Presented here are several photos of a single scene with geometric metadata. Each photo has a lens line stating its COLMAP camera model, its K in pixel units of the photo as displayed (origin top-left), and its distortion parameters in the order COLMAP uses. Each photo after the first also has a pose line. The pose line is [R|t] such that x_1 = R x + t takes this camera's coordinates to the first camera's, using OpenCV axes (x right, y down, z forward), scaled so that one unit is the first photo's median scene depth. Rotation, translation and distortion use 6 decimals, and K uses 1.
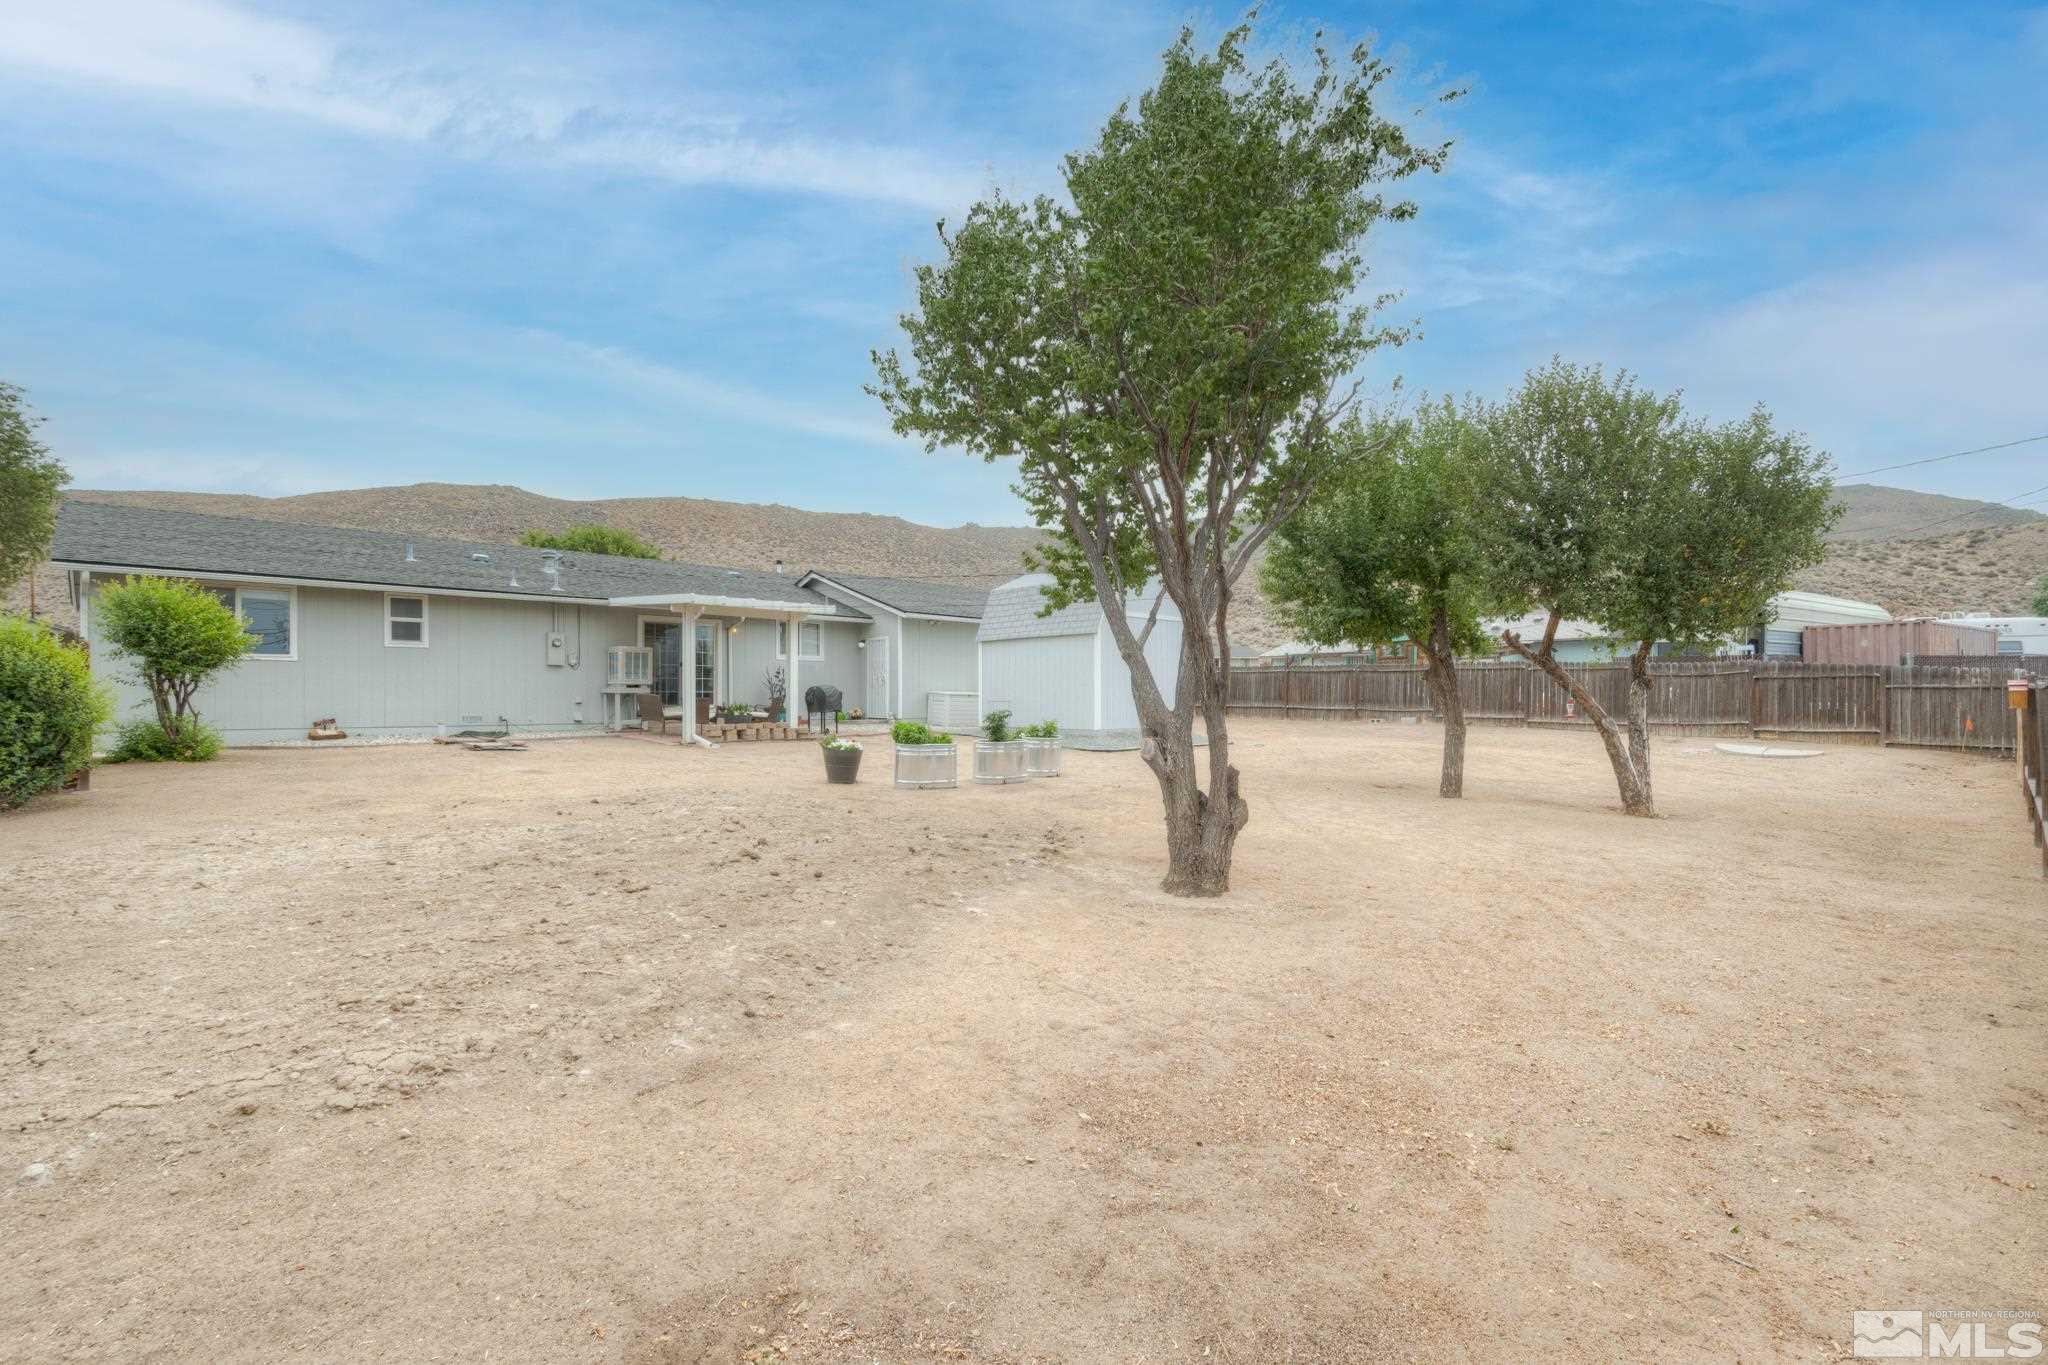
lens RADIAL K [[964.6, 0, 1037.1], [0, 964.6, 690.6], [0, 0, 1]] dist [0.000782, -0.000196]
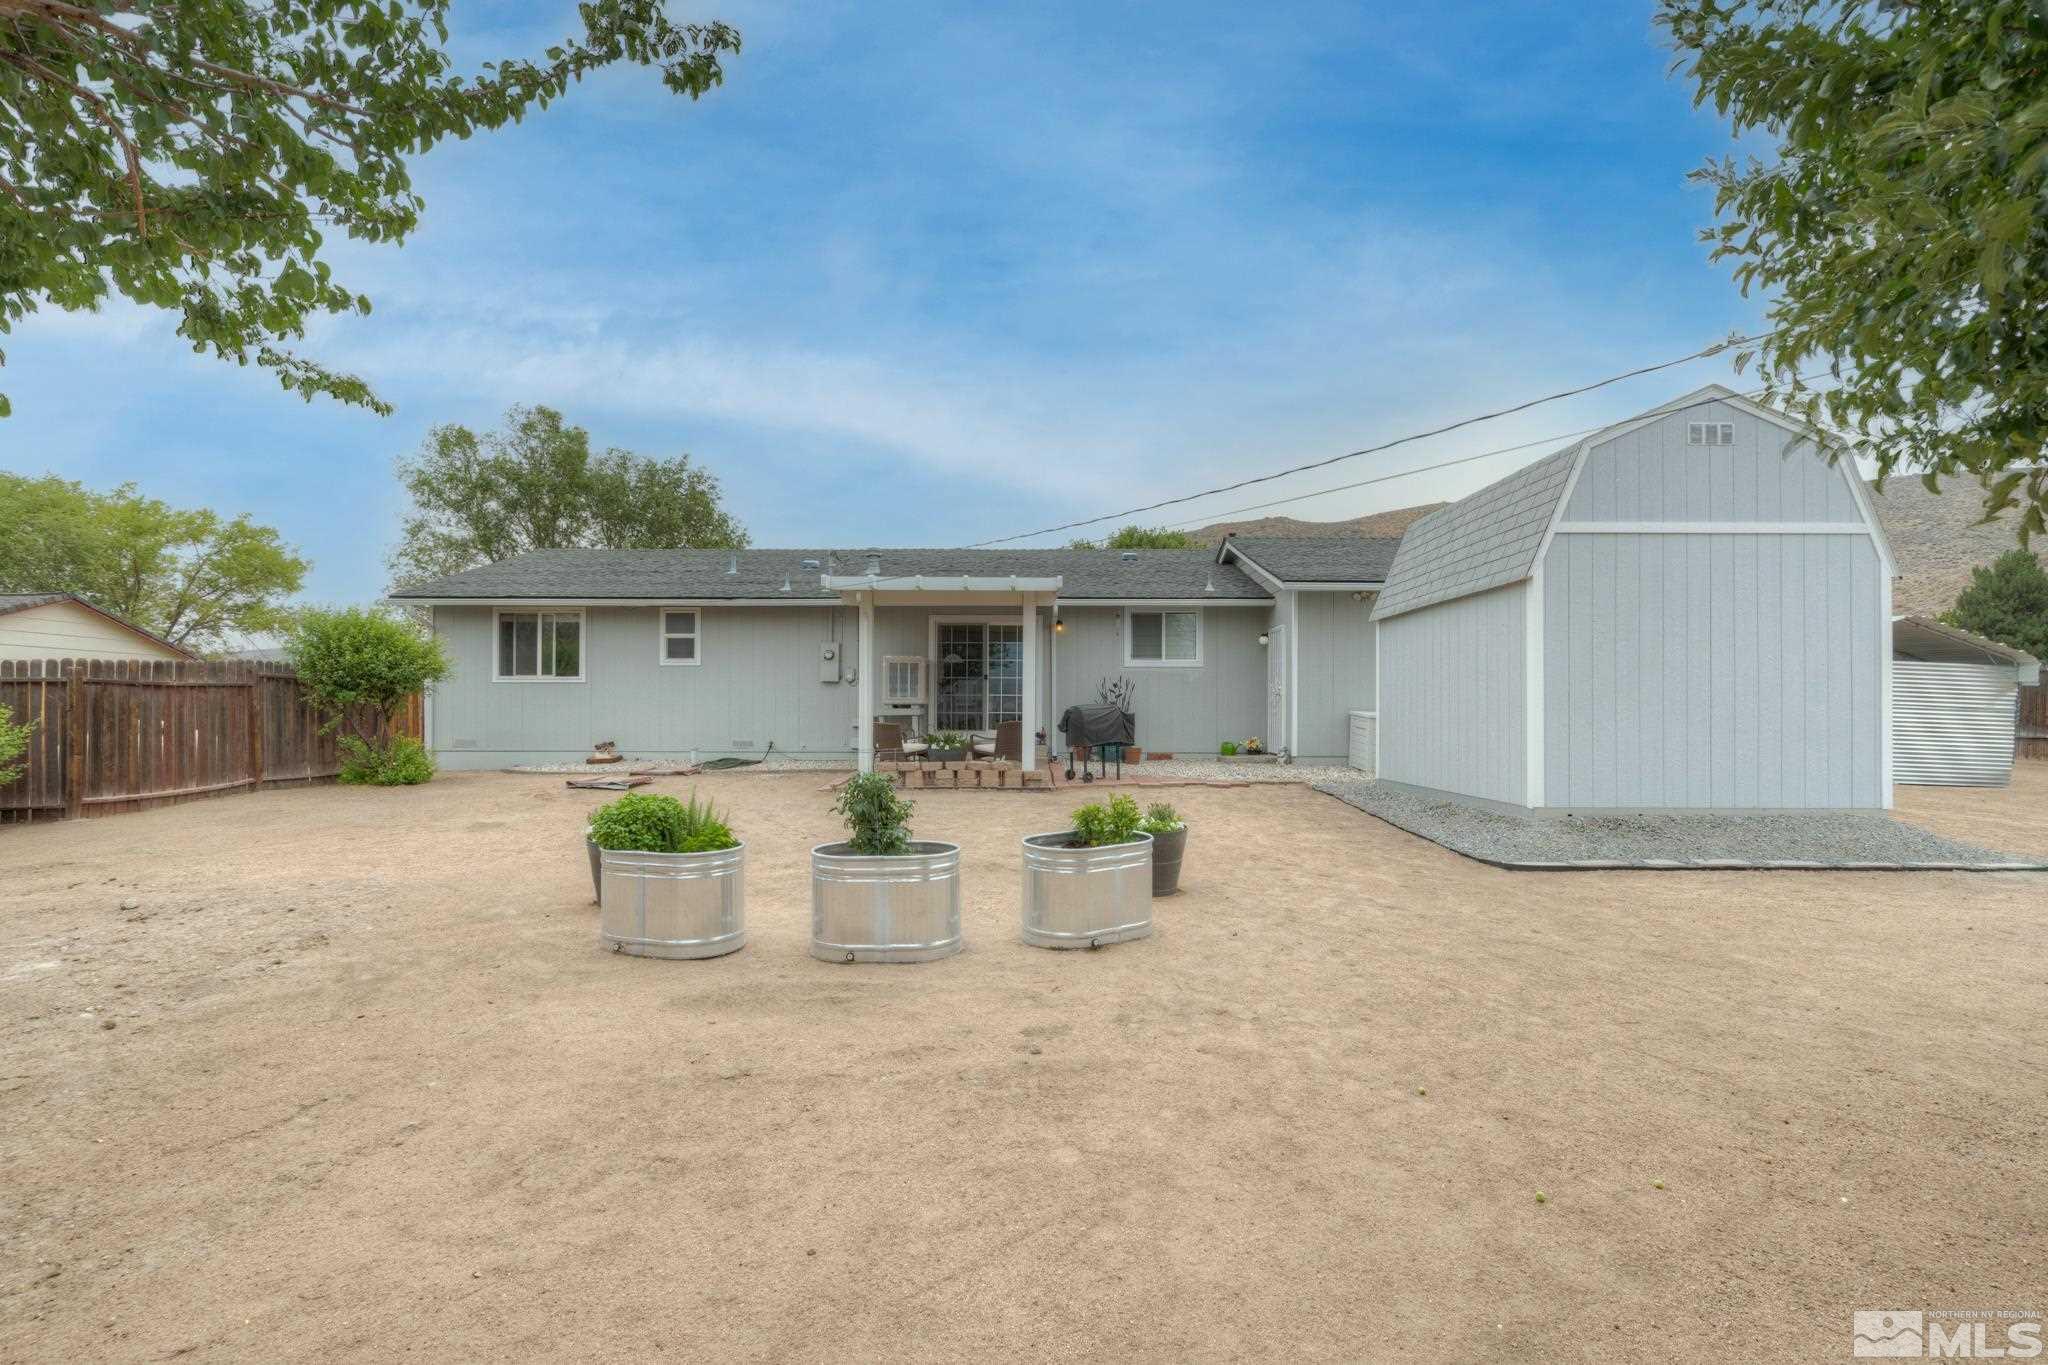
lens RADIAL K [[964.6, 0, 1019.0], [0, 964.6, 693.4], [0, 0, 1]] dist [0.000782, -0.000196]
pose [[0.693953, -0.013189, -0.719899, 0.214348], [0.002799, 0.999874, -0.015621, -0.002942], [0.720015, 0.008825, 0.693903, 0.549579]]
